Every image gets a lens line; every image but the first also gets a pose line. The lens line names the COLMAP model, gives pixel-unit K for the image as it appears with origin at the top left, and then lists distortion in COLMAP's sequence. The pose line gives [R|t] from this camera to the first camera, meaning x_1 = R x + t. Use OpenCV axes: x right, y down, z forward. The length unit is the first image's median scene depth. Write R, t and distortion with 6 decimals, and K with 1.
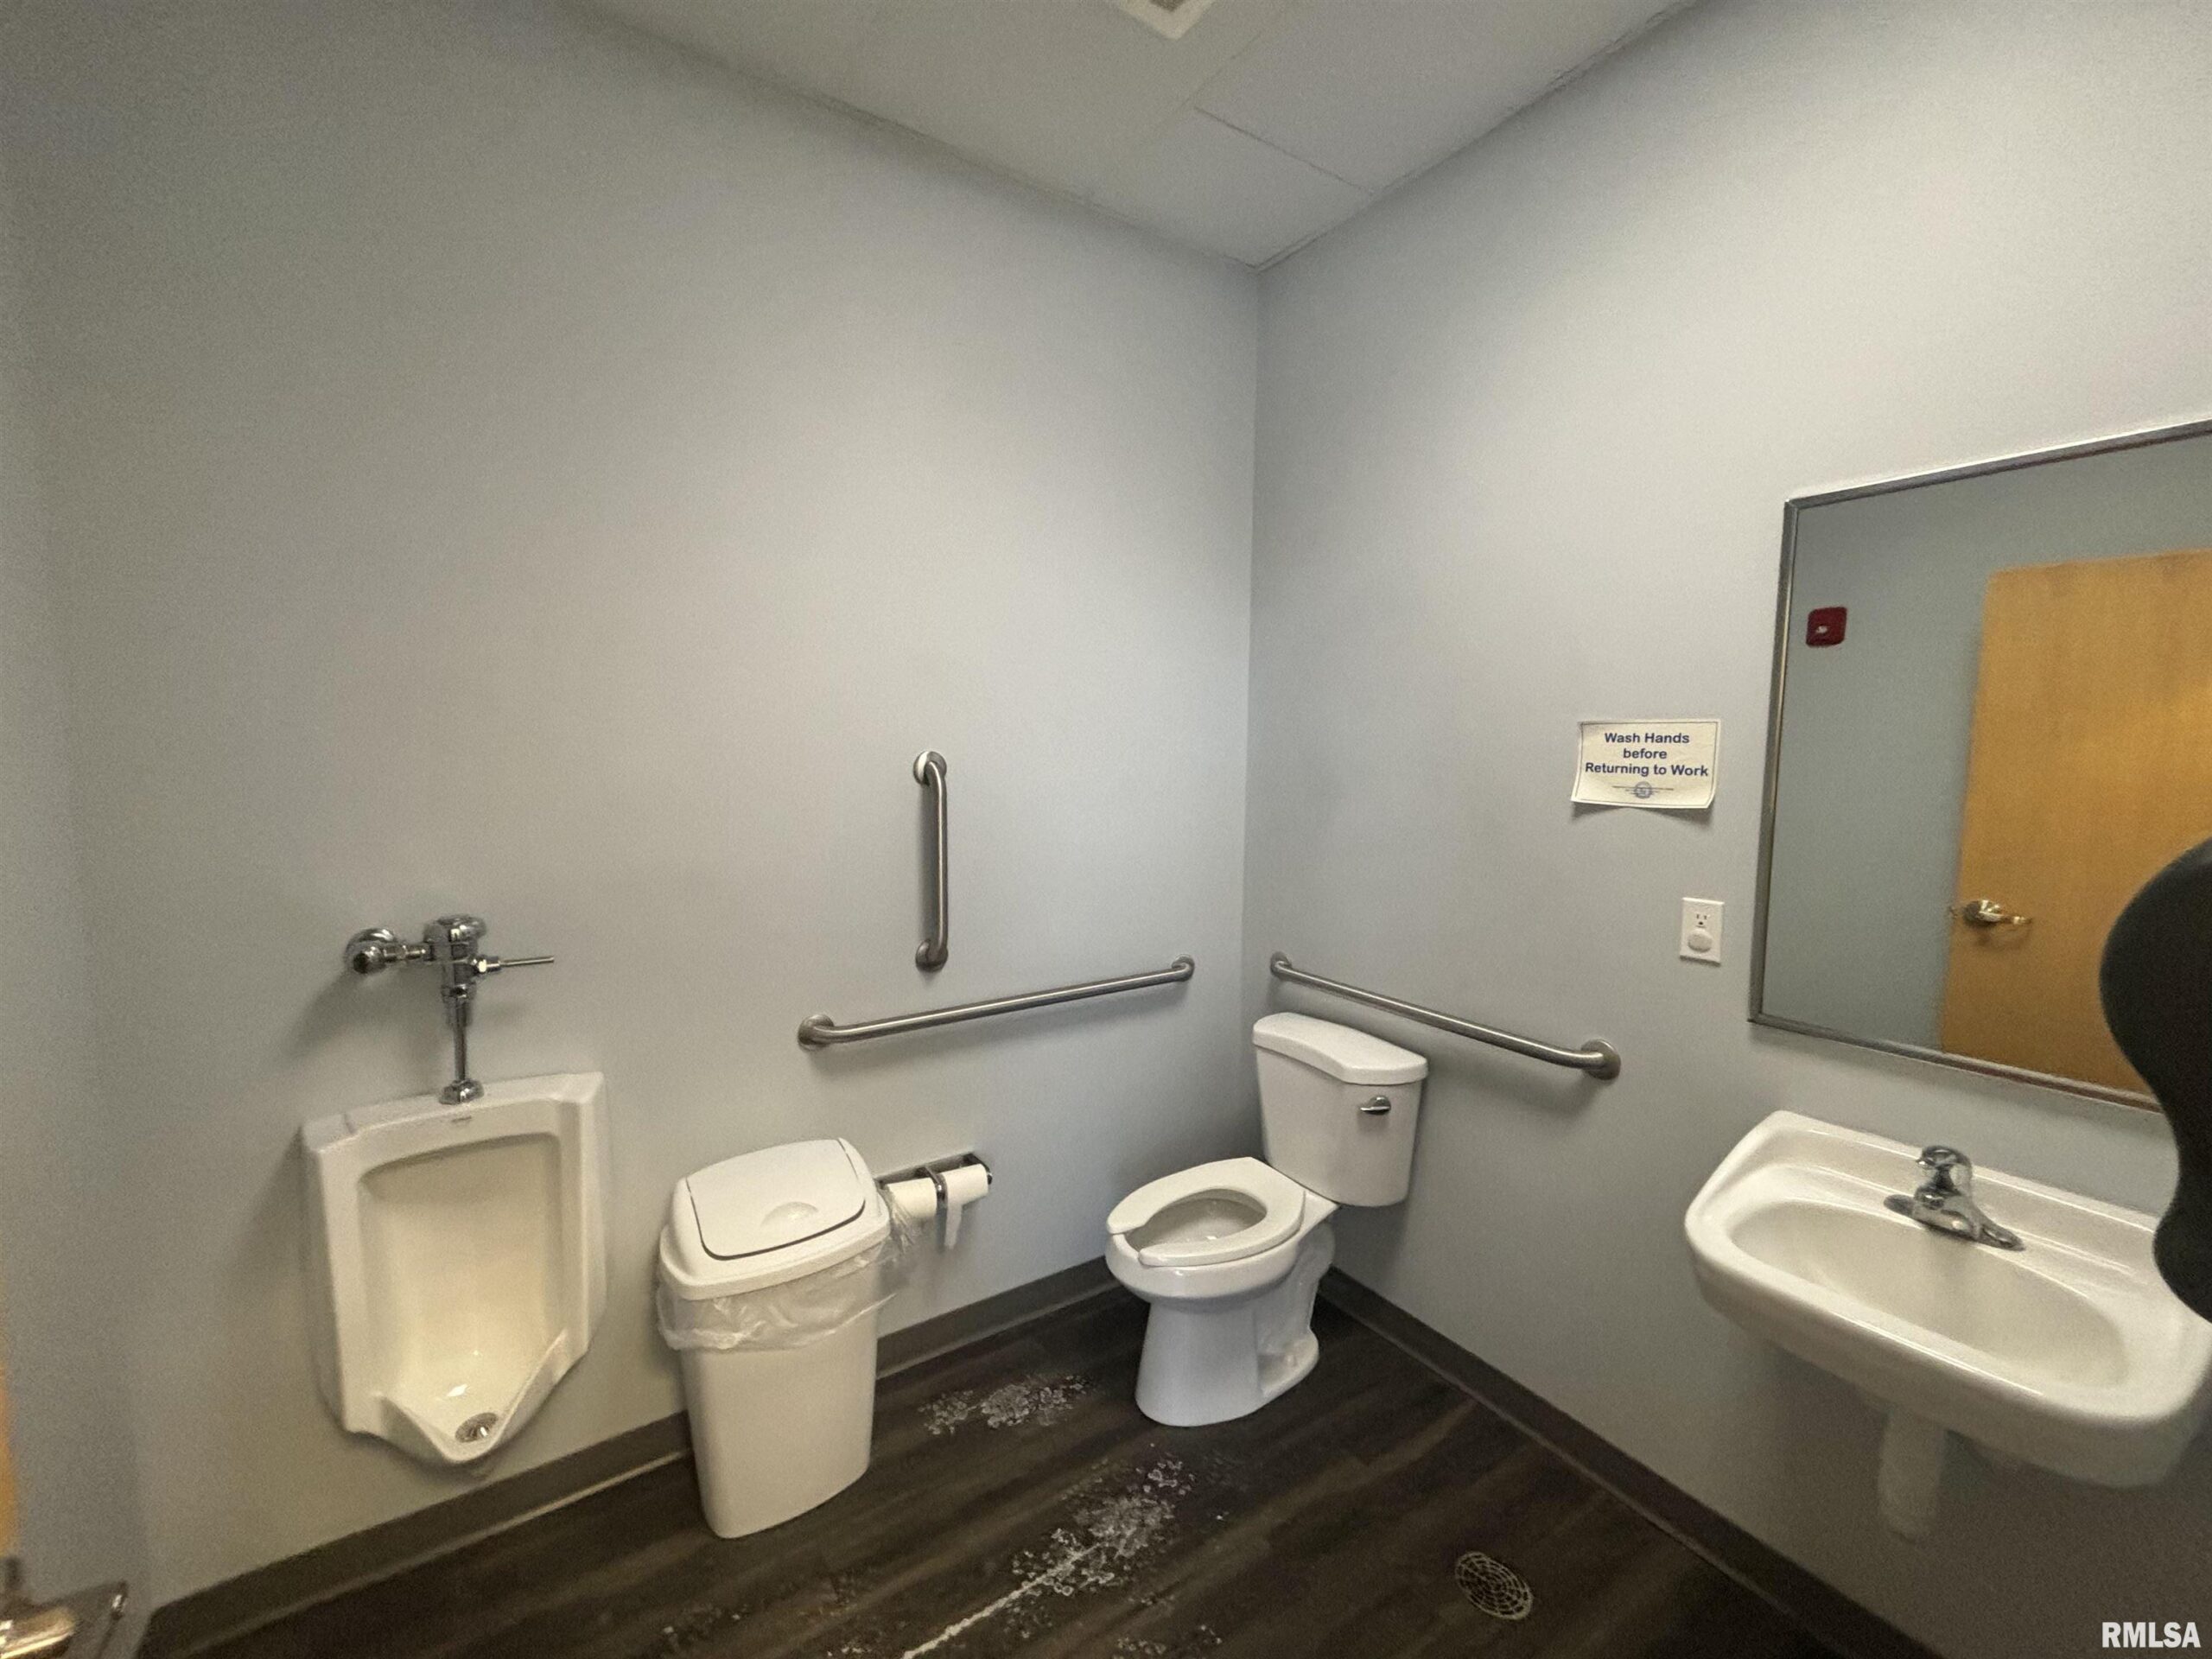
lens RADIAL K [[843.4, 0, 1106.7], [0, 843.4, 871.7], [0, 0, 1]] dist [0.045488, -0.000085]
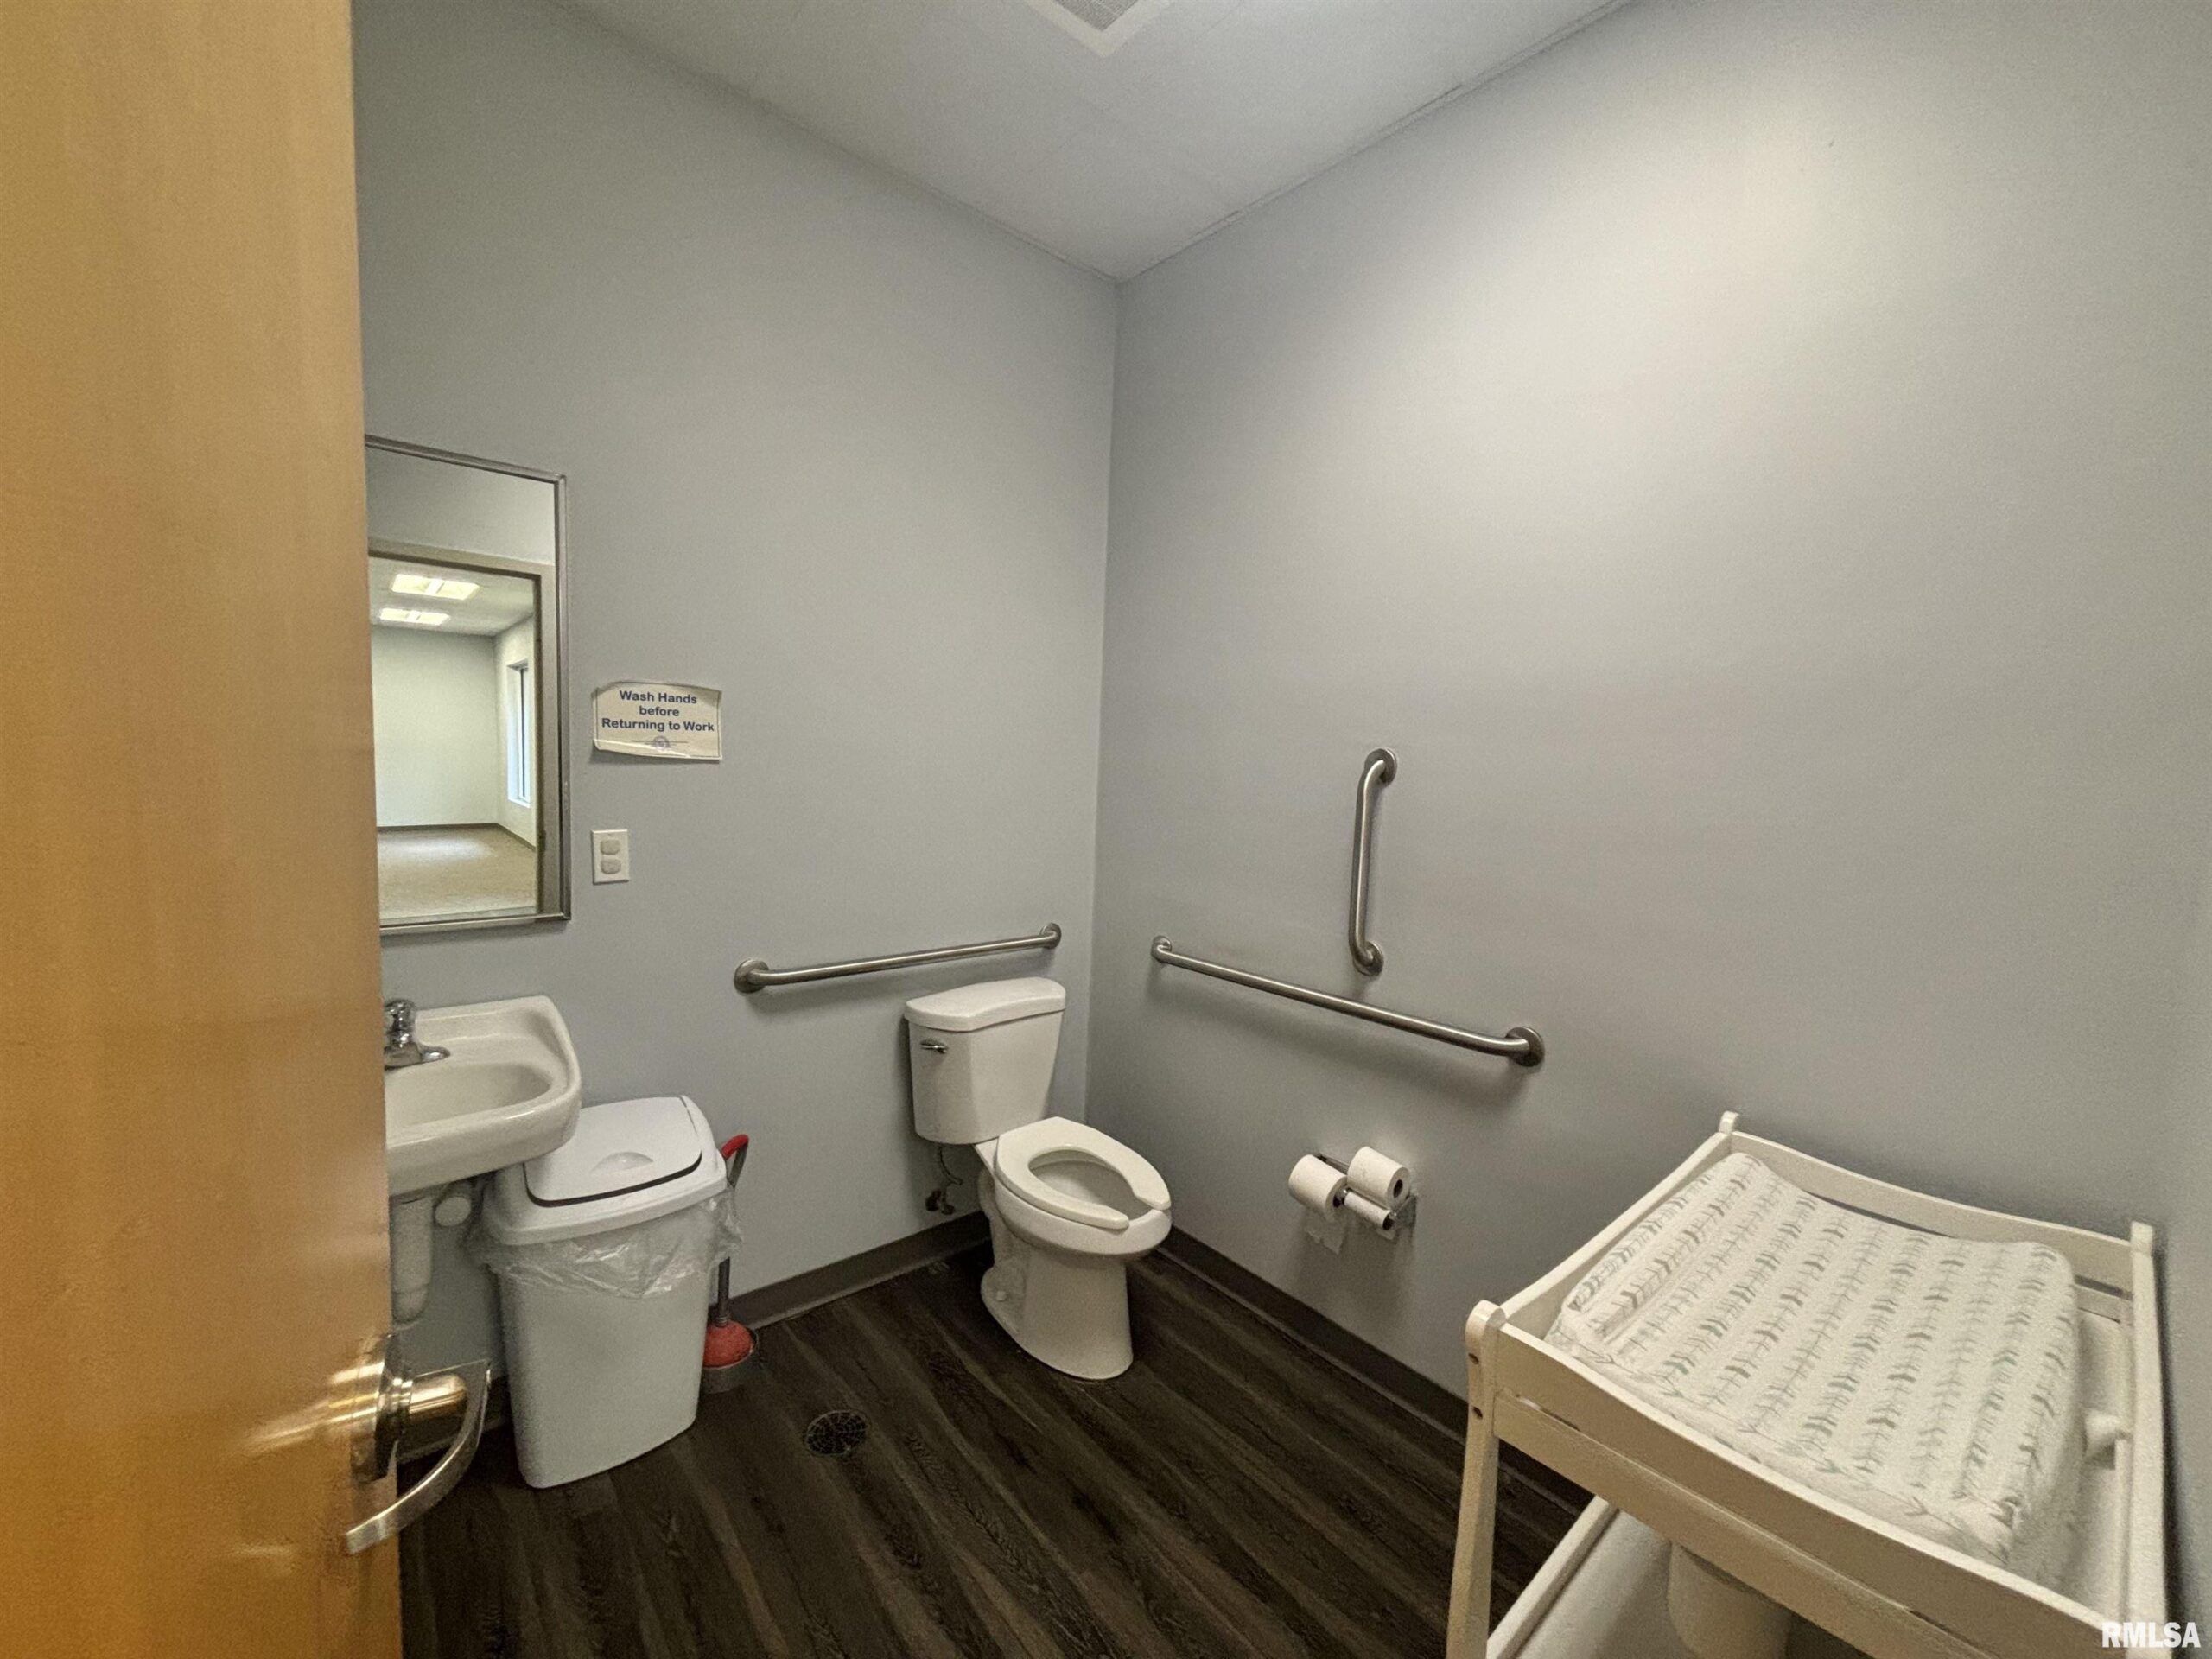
lens RADIAL K [[884.1, 0, 1103.6], [0, 884.1, 822.1], [0, 0, 1]] dist [0.001578, -0.000864]
pose [[0.998890, 0.031260, -0.035227, 0.201684], [-0.032013, 0.999266, -0.021025, 0.003025], [0.034544, 0.022130, 0.999158, -0.028077]]
